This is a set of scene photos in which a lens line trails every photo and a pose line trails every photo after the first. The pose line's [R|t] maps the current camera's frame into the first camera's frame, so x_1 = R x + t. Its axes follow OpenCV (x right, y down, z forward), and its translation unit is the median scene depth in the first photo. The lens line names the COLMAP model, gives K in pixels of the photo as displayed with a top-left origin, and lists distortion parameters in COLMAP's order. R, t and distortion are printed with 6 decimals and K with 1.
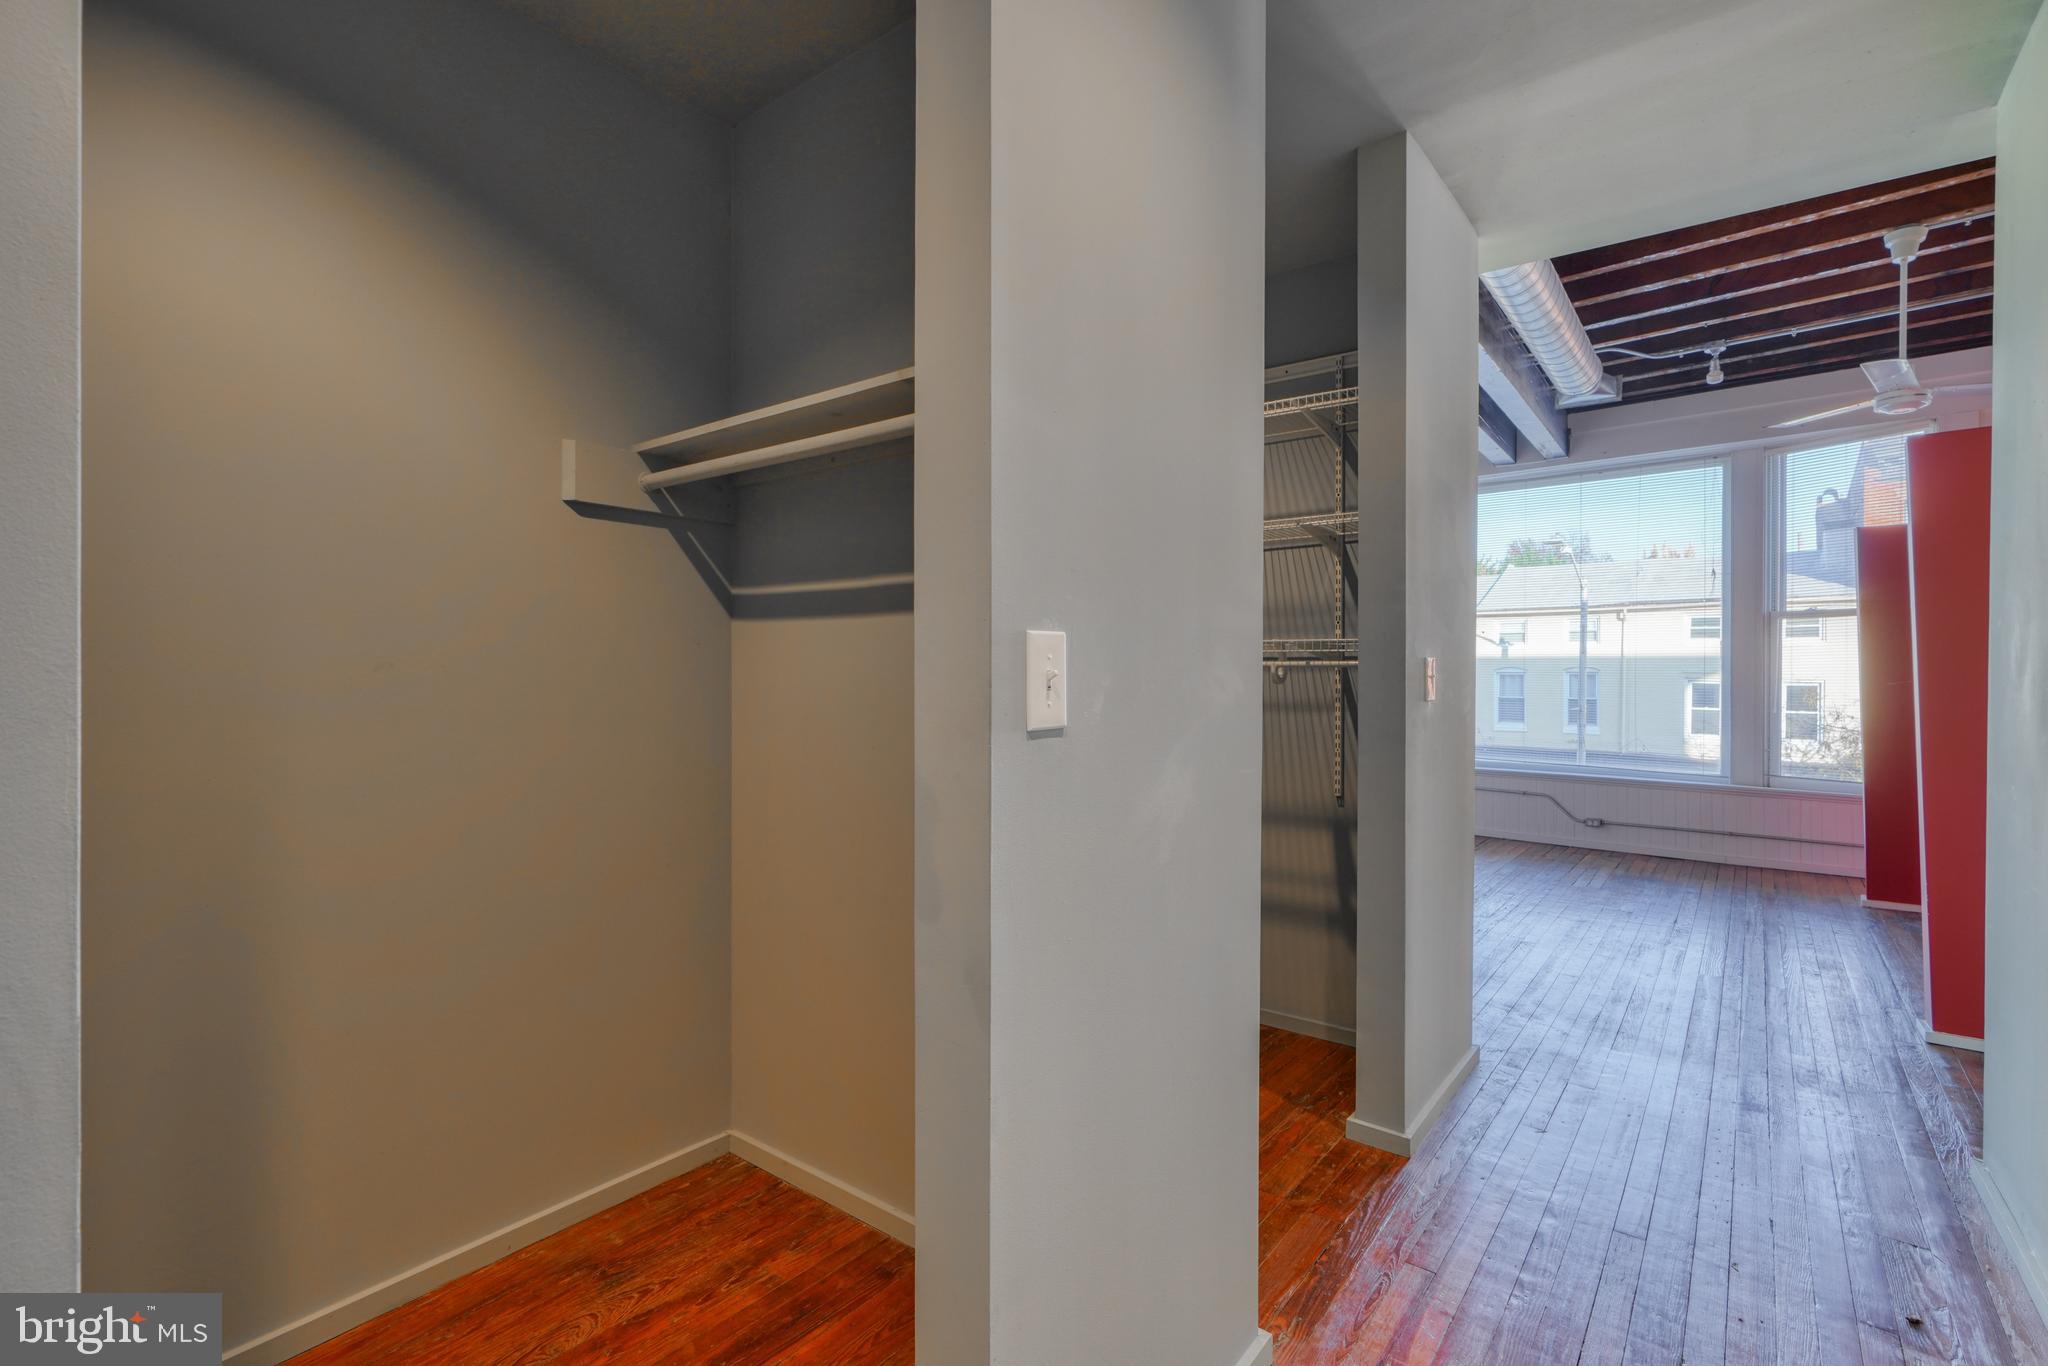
lens RADIAL K [[961.6, 0, 1022.2], [0, 961.6, 681.1], [0, 0, 1]] dist [-0.004707, -0.000936]
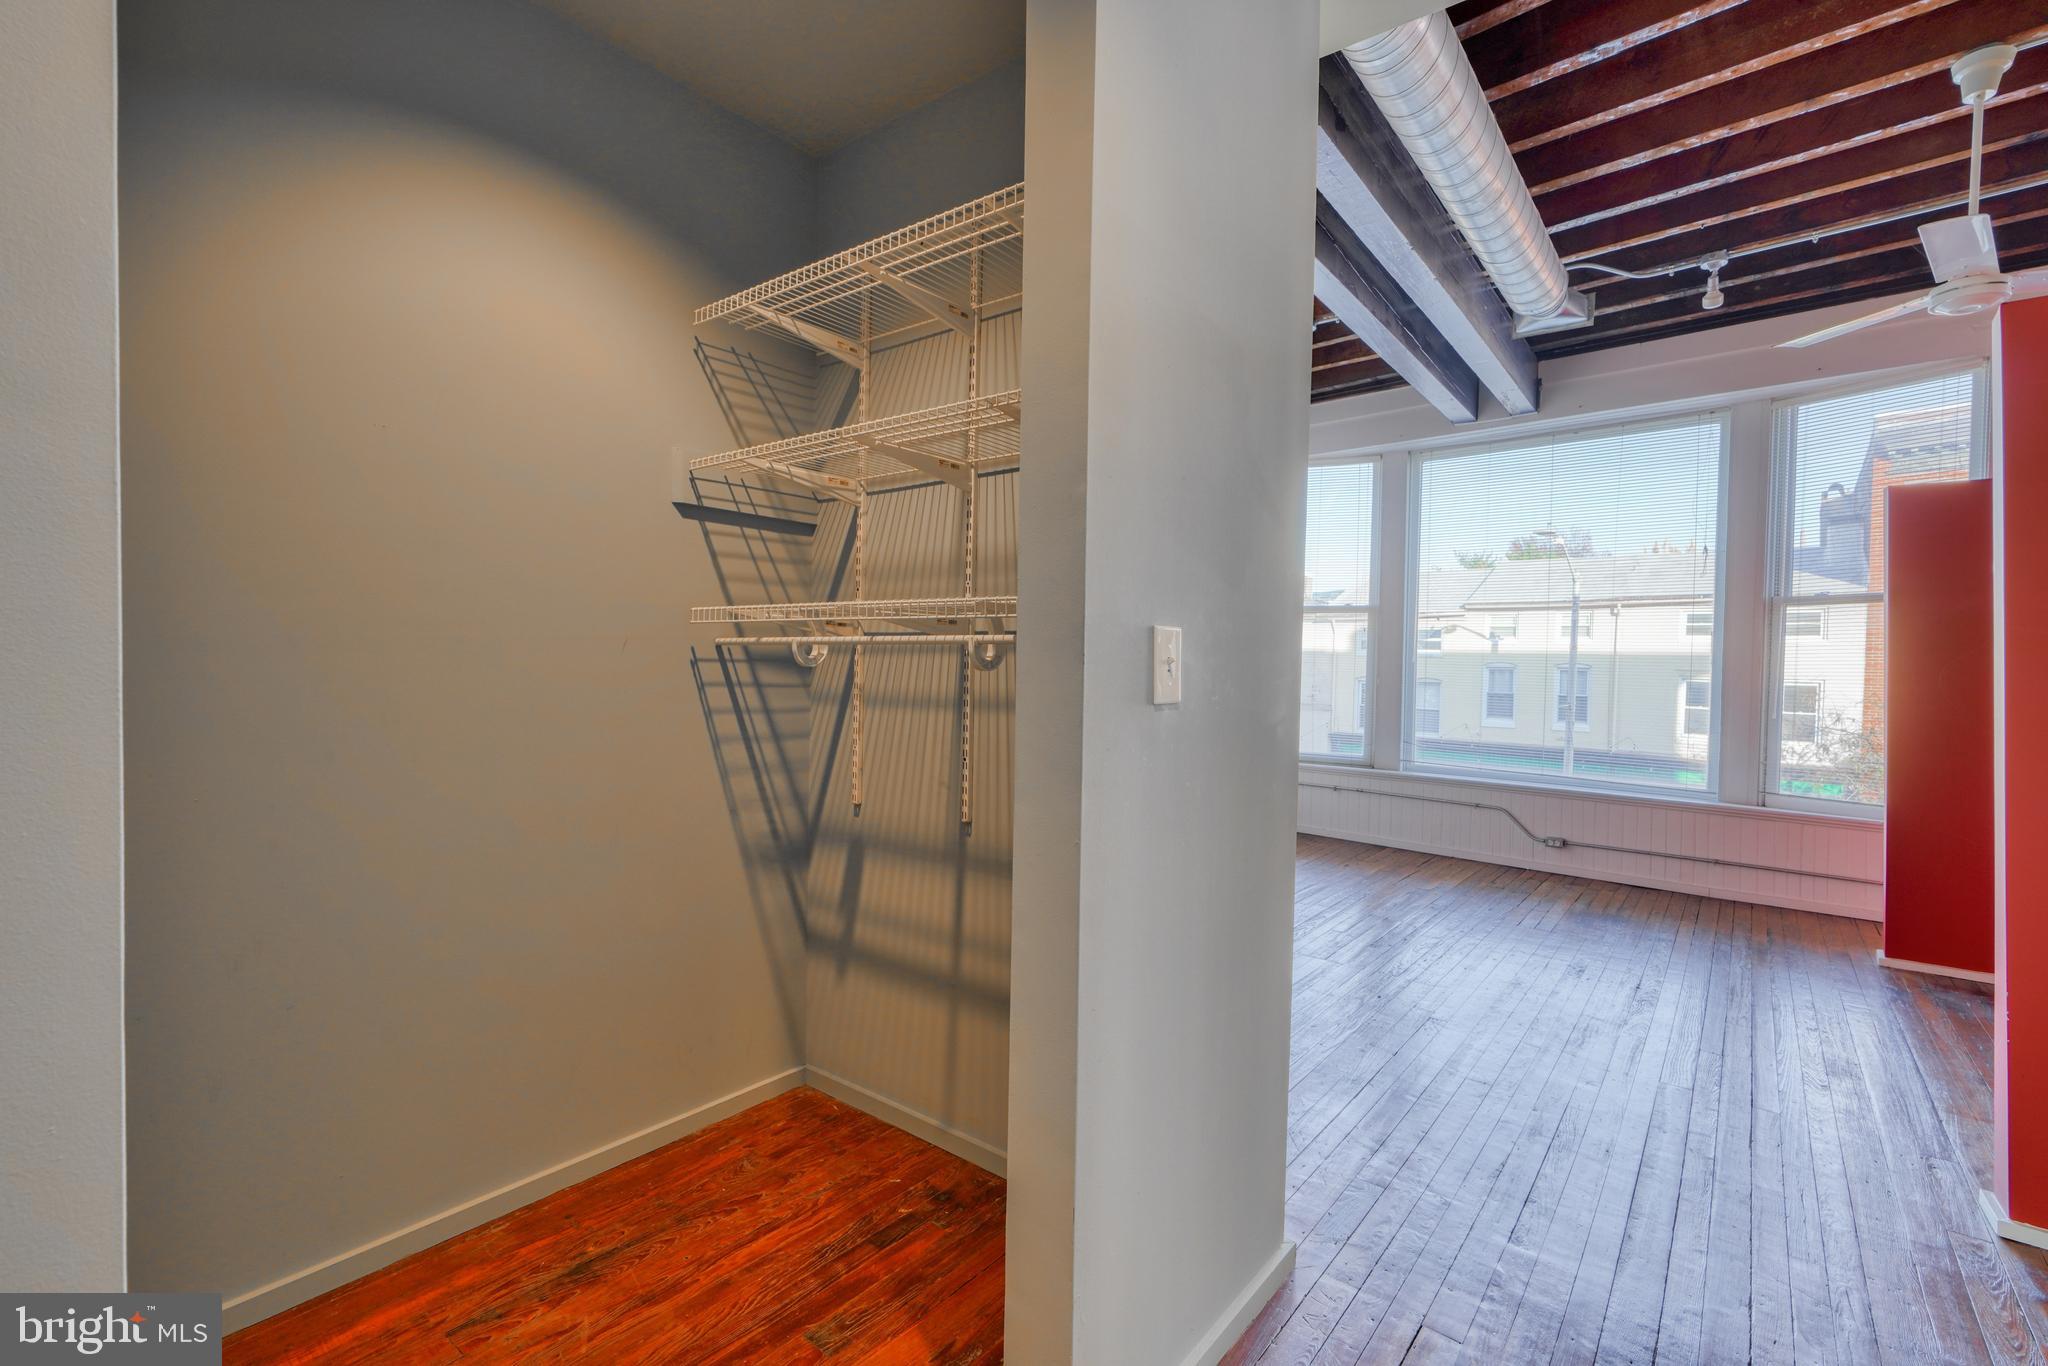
lens RADIAL K [[921.0, 0, 1027.0], [0, 921.0, 689.4], [0, 0, 1]] dist [-0.008402, 0.001287]
pose [[0.999747, 0.015789, -0.016049, 0.164713], [-0.015435, 0.999640, 0.021940, 0.000668], [0.016390, -0.021687, 0.999630, 0.215193]]
